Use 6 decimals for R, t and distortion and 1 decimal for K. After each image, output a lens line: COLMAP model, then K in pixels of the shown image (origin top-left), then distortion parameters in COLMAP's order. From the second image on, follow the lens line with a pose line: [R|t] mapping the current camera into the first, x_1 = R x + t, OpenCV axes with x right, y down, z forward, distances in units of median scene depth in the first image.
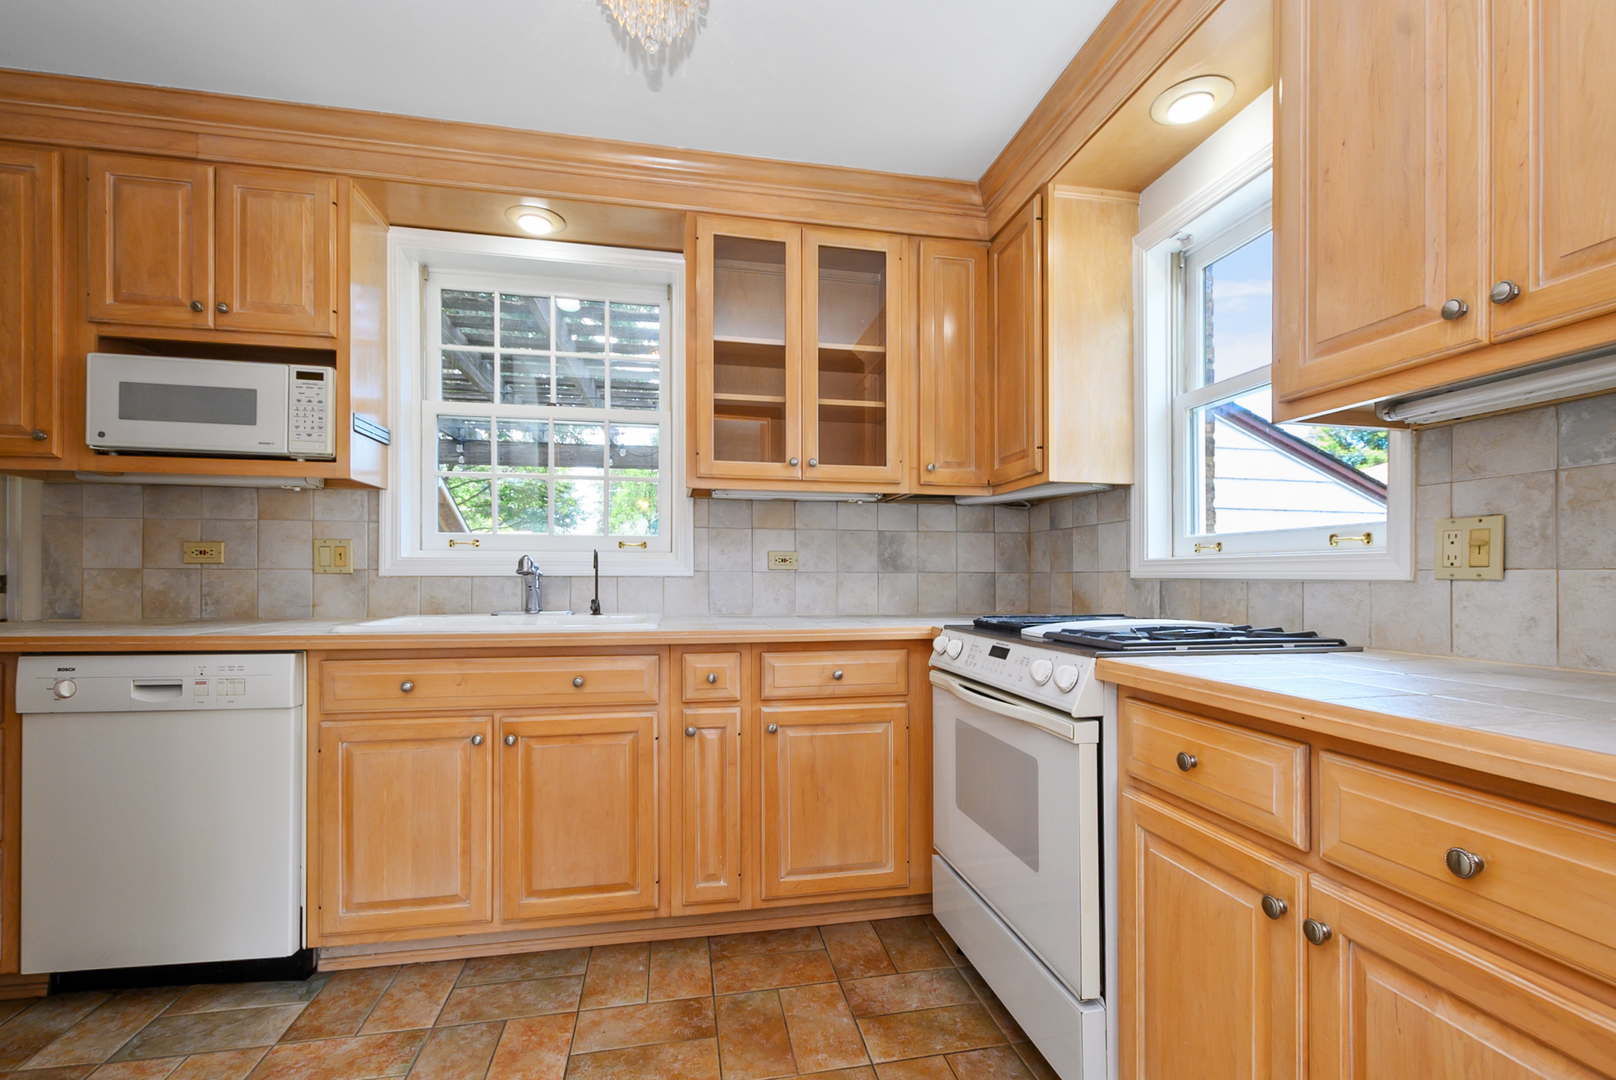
lens RADIAL K [[719.5, 0, 829.5], [0, 719.5, 572.2], [0, 0, 1]] dist [0.001501, 0.000242]
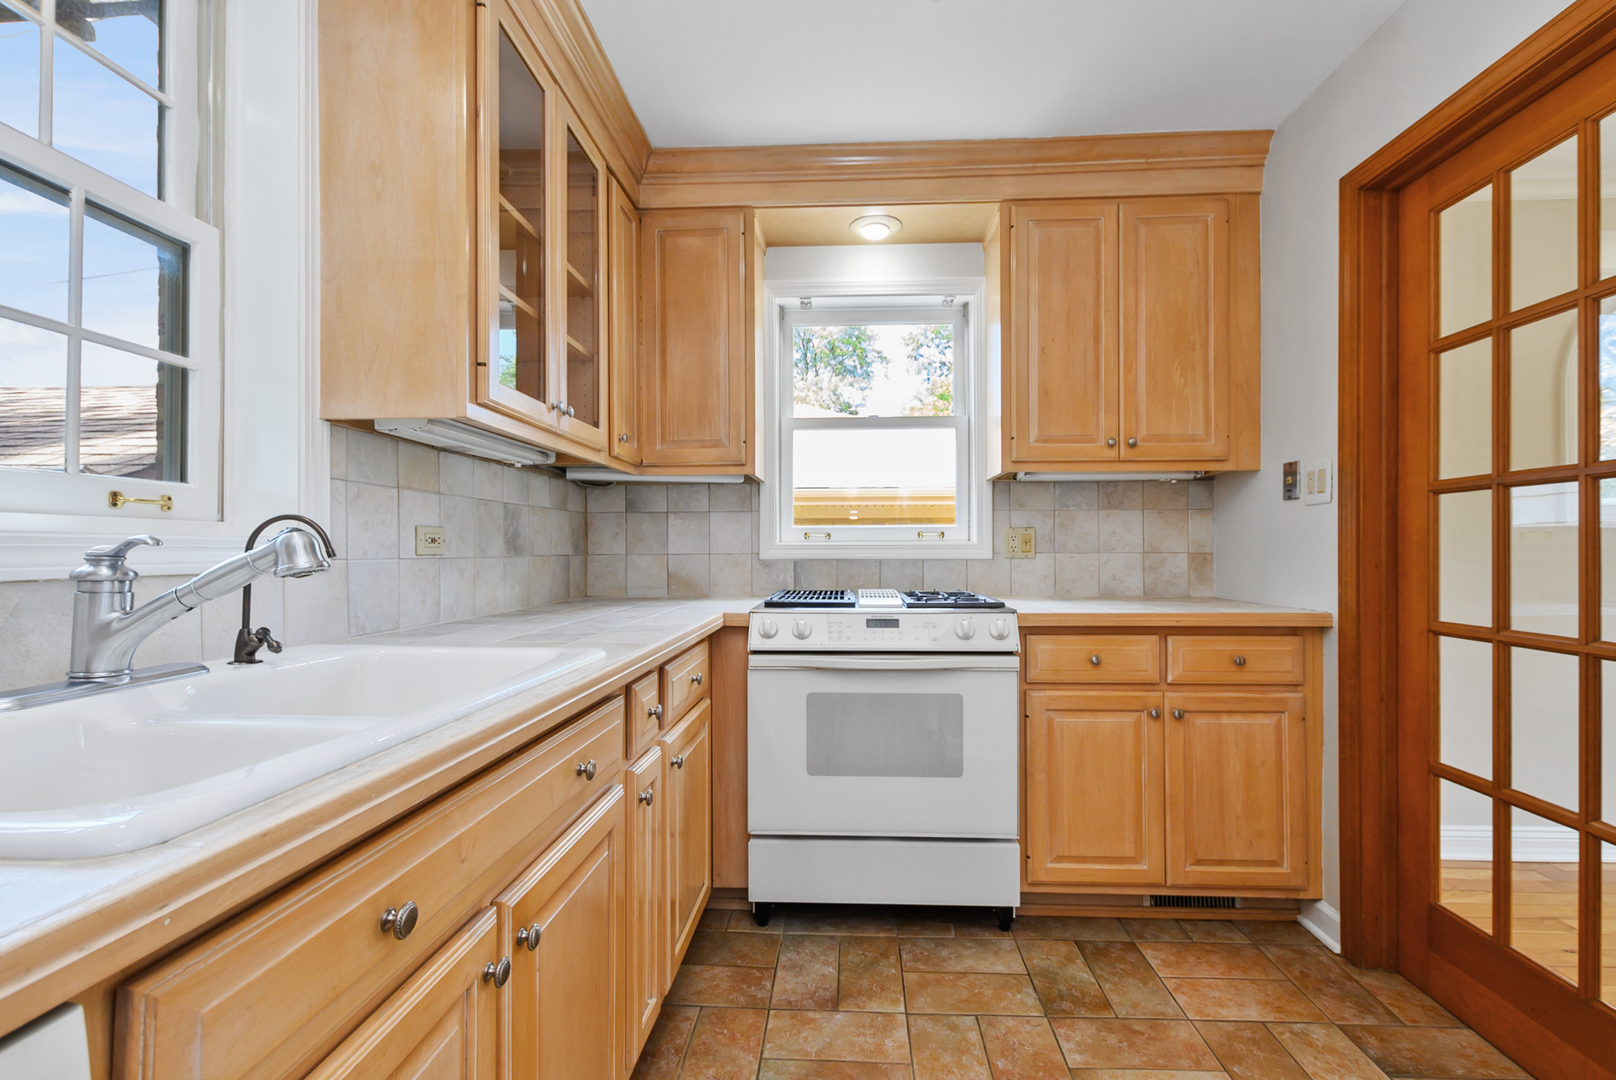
lens RADIAL K [[708.6, 0, 810.5], [0, 708.6, 546.1], [0, 0, 1]] dist [0.001091, -0.000016]
pose [[0.258727, 0.001376, 0.965949, -0.695215], [-0.000048, 0.999999, -0.001412, -0.012305], [-0.965950, 0.000319, 0.258727, 0.595124]]
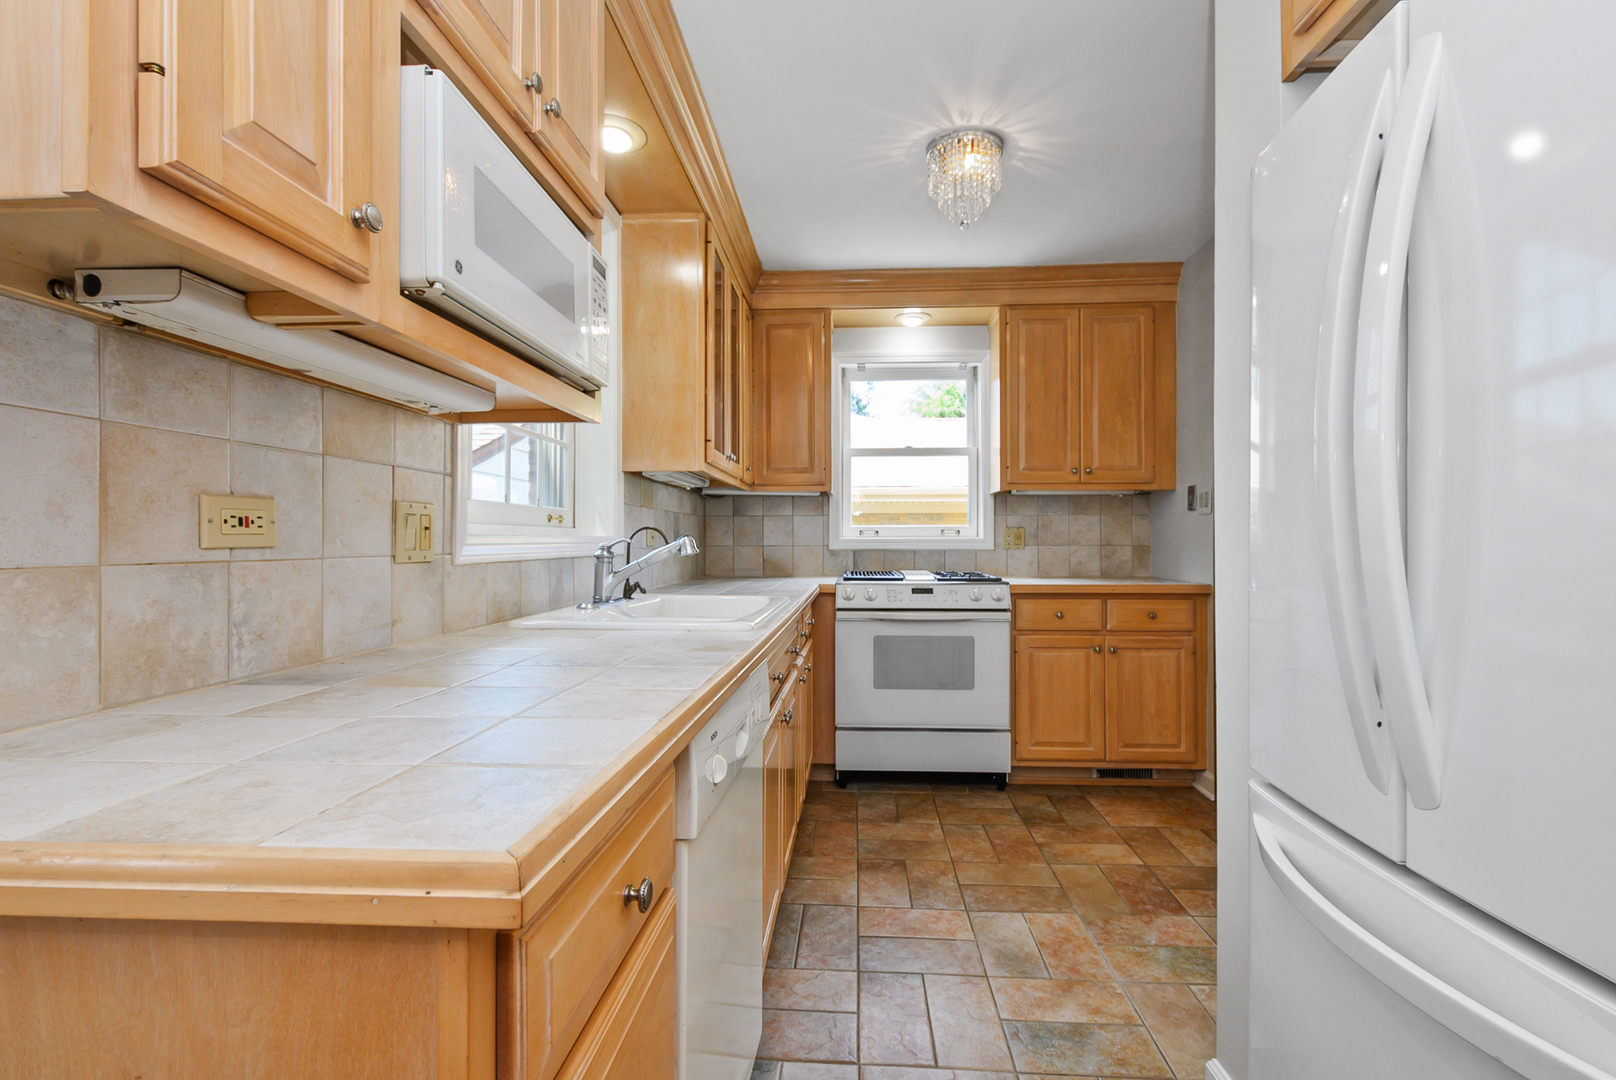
lens RADIAL K [[717.1, 0, 807.9], [0, 717.1, 535.1], [0, 0, 1]] dist [-0.001541, -0.000072]
pose [[0.265233, 0.004335, 0.964174, -1.207008], [-0.001977, 0.999990, -0.003953, -0.018897], [-0.964182, -0.000858, 0.265239, 0.583180]]
